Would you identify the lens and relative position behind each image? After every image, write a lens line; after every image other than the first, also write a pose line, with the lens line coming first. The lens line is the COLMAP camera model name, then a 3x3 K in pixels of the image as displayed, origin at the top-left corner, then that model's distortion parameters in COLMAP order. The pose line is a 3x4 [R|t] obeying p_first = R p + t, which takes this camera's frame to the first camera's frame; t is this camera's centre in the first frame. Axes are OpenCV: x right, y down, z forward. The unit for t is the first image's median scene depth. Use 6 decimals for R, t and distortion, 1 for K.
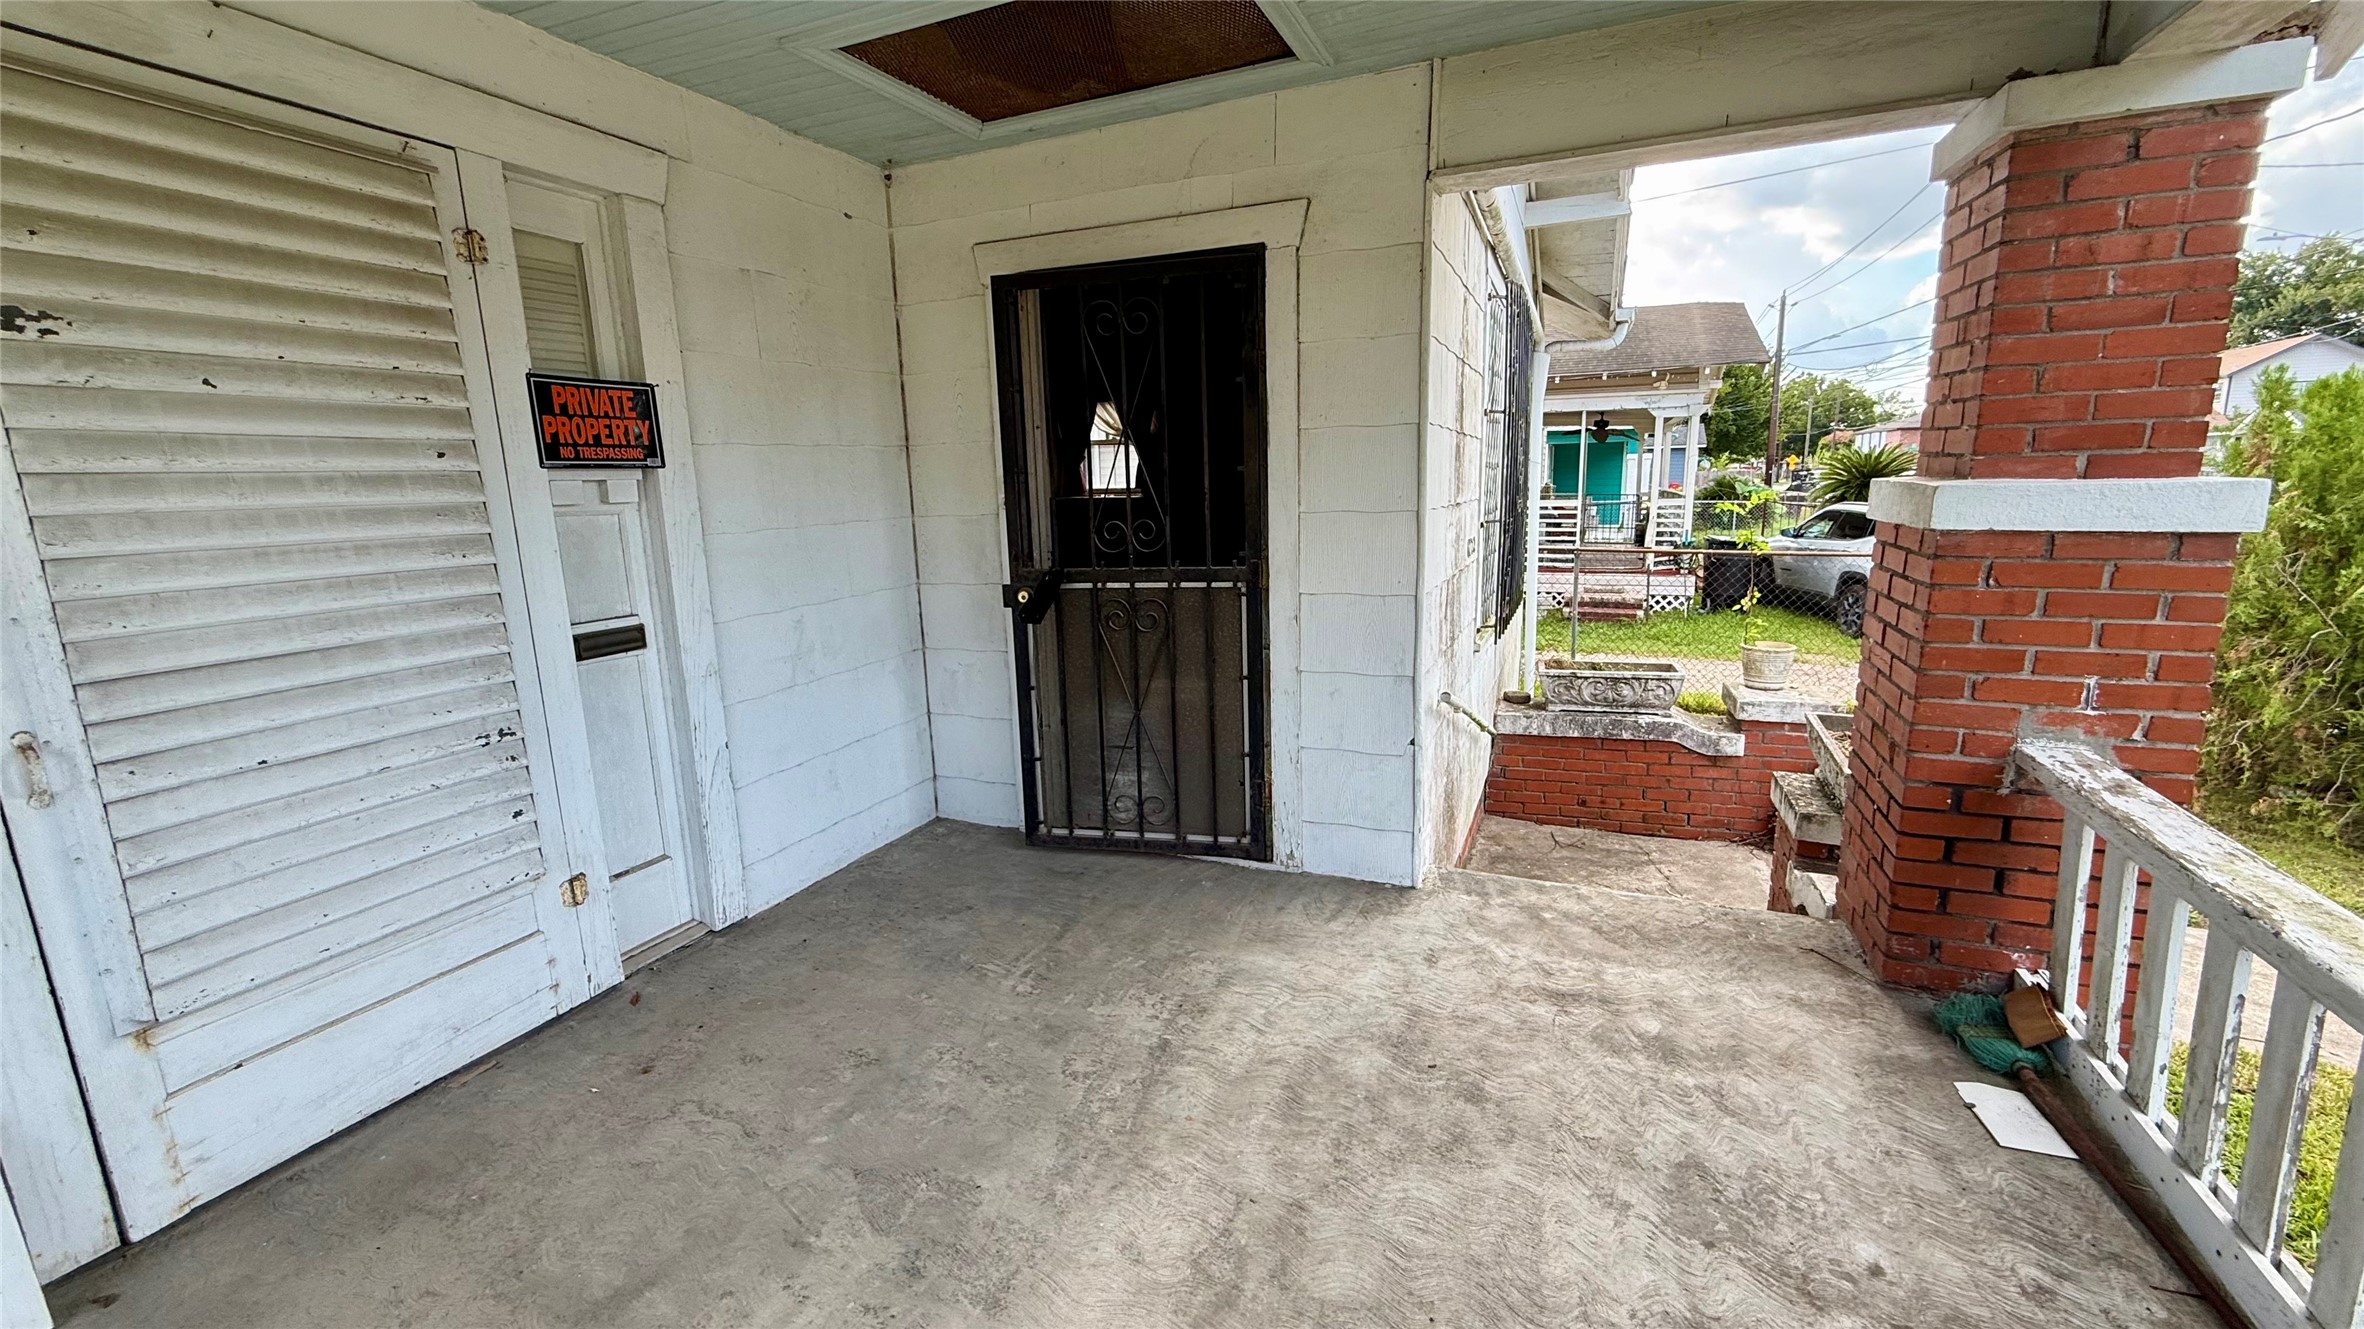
lens RADIAL K [[944.8, 0, 1182.0], [0, 944.8, 664.5], [0, 0, 1]] dist [-0.000989, -0.000303]
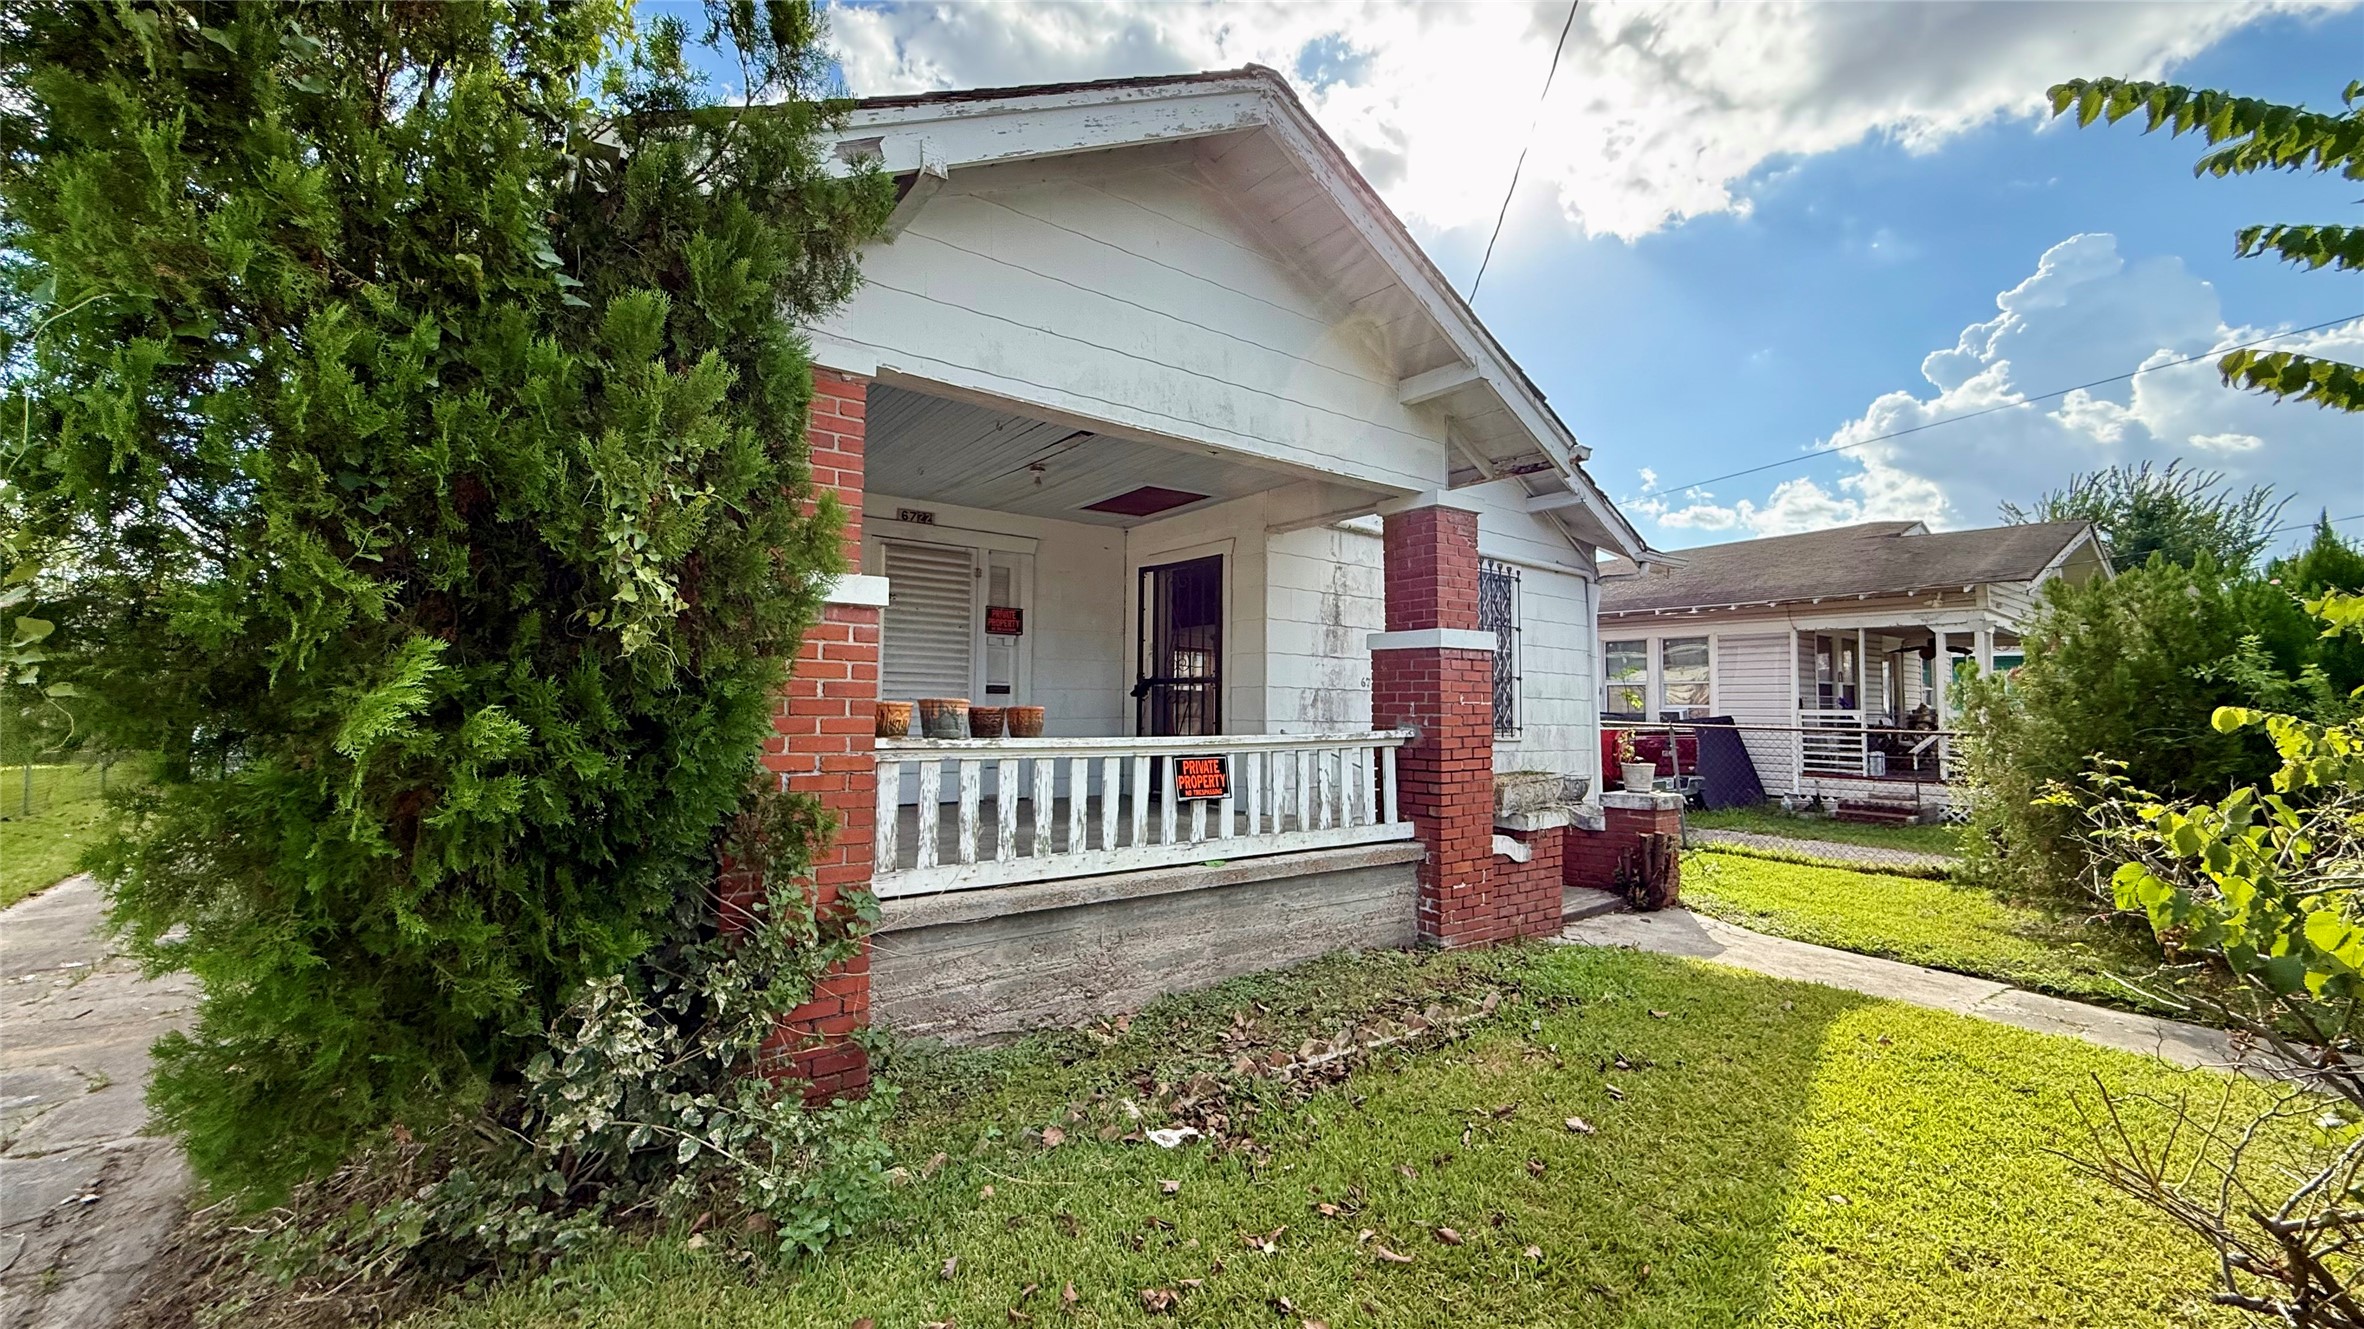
lens RADIAL K [[948.3, 0, 1182.0], [0, 948.3, 664.5], [0, 0, 1]] dist [0.000045, -0.013376]
pose [[0.877024, 0.010746, -0.480326, 1.492465], [-0.123887, 0.970999, -0.204480, 0.484275], [0.464199, 0.238840, 0.852921, -1.469290]]
